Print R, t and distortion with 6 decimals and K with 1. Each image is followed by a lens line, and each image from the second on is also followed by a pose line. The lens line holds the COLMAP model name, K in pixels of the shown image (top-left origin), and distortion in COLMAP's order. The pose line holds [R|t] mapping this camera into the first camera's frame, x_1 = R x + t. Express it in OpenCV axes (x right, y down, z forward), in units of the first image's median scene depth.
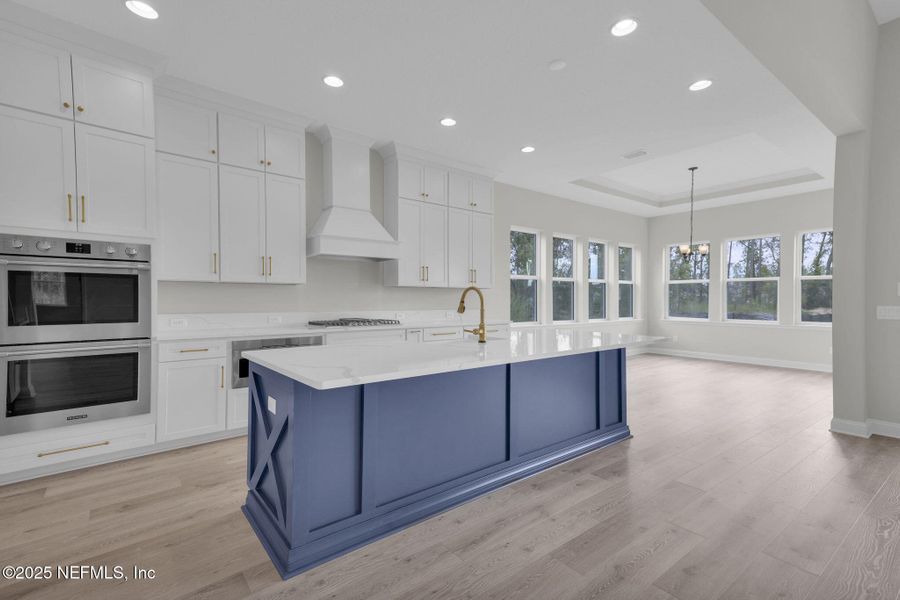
lens RADIAL K [[406.9, 0, 450.0], [0, 406.9, 300.0], [0, 0, 1]] dist [0.060355, 0.000236]
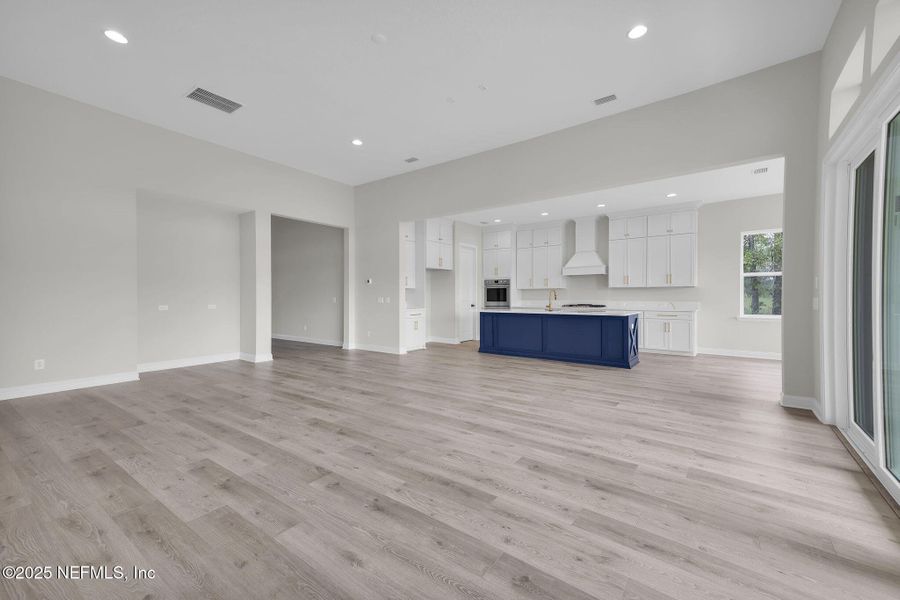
lens RADIAL K [[406.9, 0, 450.0], [0, 406.9, 300.0], [0, 0, 1]] dist [0.060355, 0.000236]
pose [[0.171518, 0.010632, -0.985124, 1.823881], [0.001775, 0.999937, 0.011100, 0.000498], [0.985179, -0.003653, 0.171489, -0.032162]]
